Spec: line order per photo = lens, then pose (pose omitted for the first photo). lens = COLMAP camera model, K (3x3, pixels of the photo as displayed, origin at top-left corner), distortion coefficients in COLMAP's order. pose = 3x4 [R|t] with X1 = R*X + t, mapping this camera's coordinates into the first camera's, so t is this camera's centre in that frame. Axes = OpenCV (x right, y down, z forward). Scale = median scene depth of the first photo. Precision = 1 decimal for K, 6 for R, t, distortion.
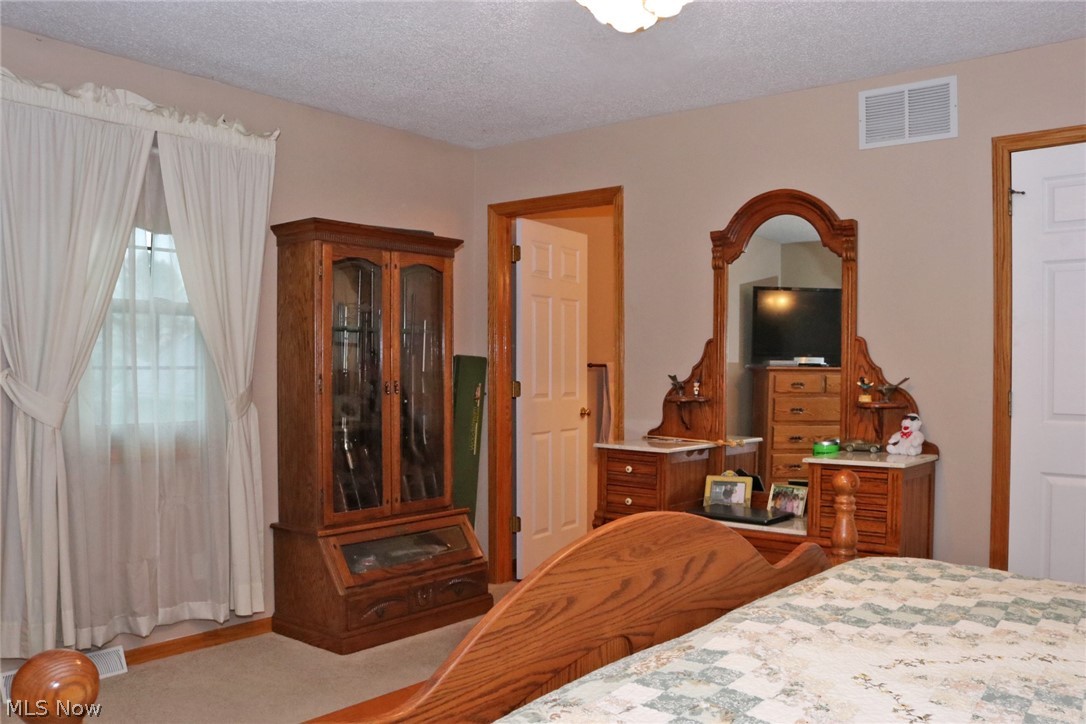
lens RADIAL K [[887.9, 0, 544.4], [0, 887.9, 368.6], [0, 0, 1]] dist [-0.146418, 0.106894]
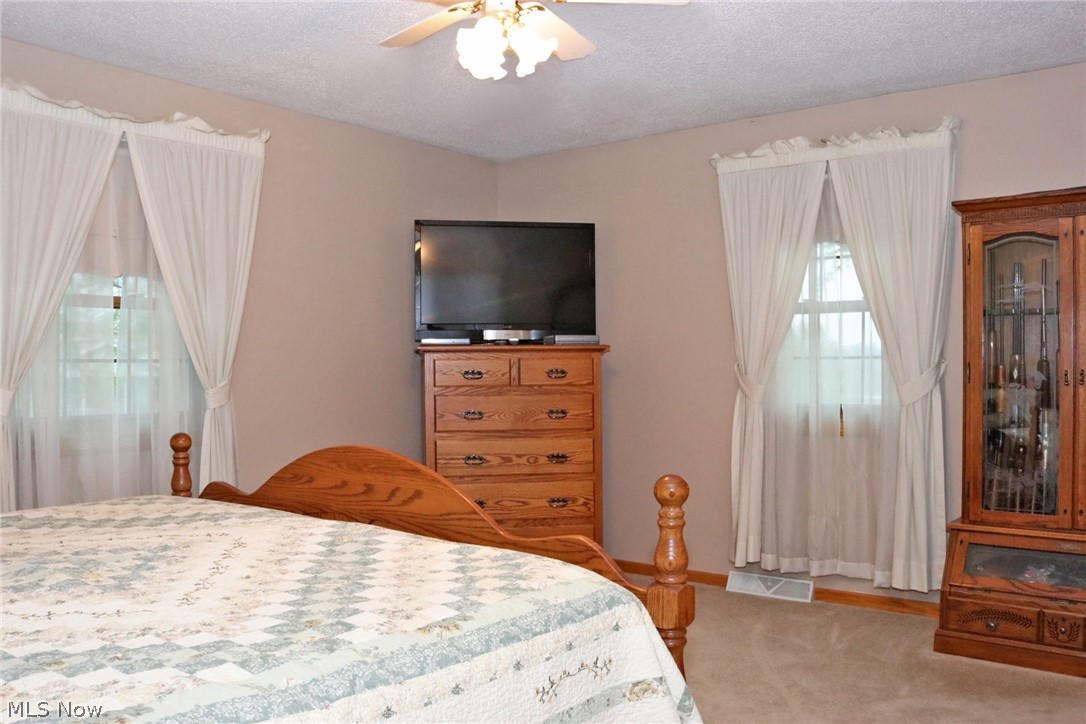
lens RADIAL K [[887.9, 0, 544.4], [0, 887.9, 368.6], [0, 0, 1]] dist [-0.146418, 0.106894]
pose [[0.027576, -0.000151, -0.999620, 0.786810], [0.004825, 0.999988, -0.000018, 0.013394], [0.999608, -0.004822, 0.027576, 0.594986]]
